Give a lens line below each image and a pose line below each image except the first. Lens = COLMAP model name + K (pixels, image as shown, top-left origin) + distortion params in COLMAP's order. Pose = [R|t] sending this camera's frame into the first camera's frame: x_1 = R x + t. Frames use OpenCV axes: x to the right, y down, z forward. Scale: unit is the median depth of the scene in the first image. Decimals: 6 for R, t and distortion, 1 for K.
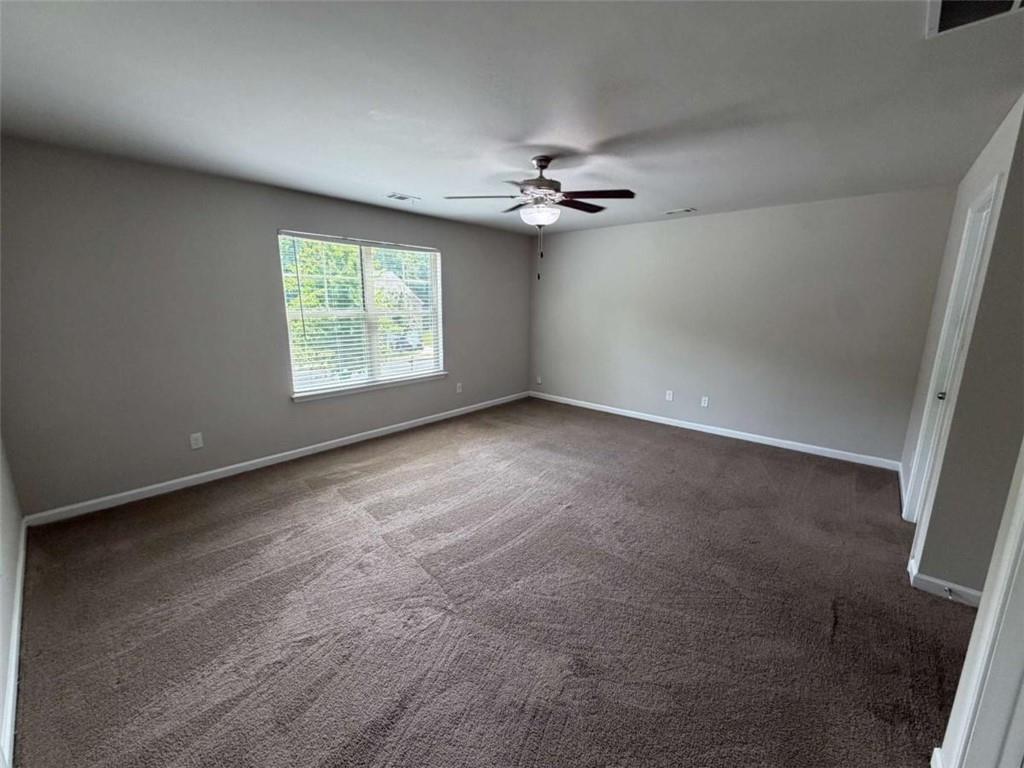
lens RADIAL K [[407.7, 0, 508.7], [0, 407.7, 383.3], [0, 0, 1]] dist [0.002957, 0.000104]
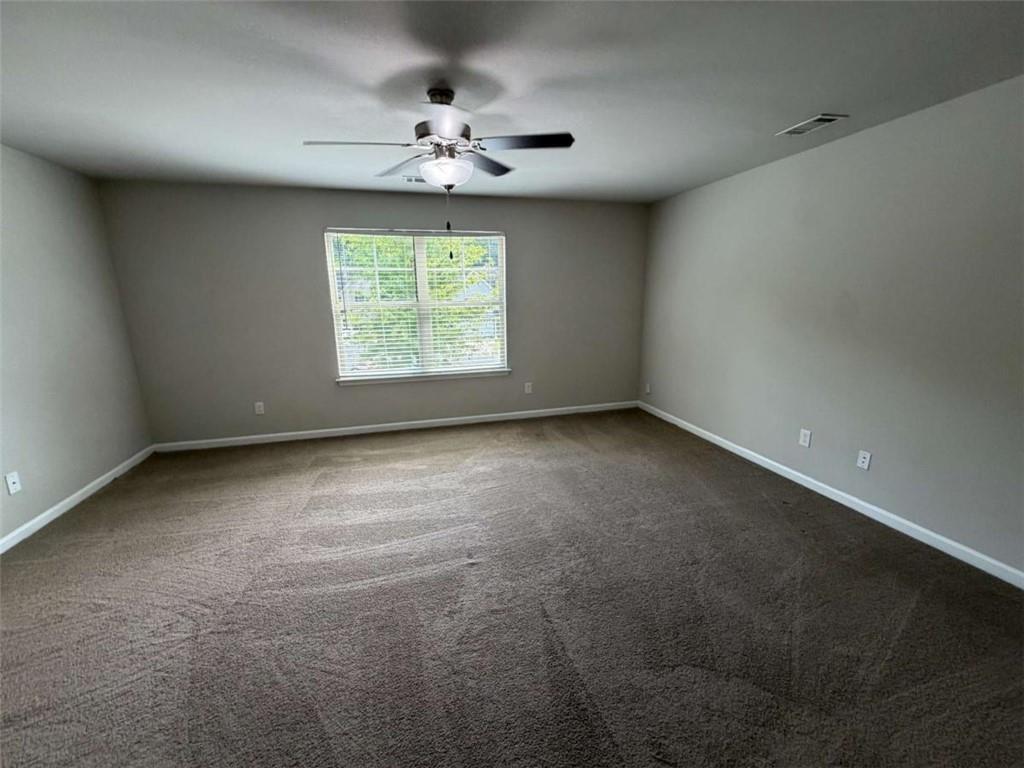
lens RADIAL K [[407.7, 0, 508.7], [0, 407.7, 383.3], [0, 0, 1]] dist [0.002957, 0.000104]
pose [[0.837742, 0.102545, -0.536351, 0.445845], [-0.090338, 0.994701, 0.049075, -0.053749], [0.538542, 0.007340, 0.842567, 0.314737]]
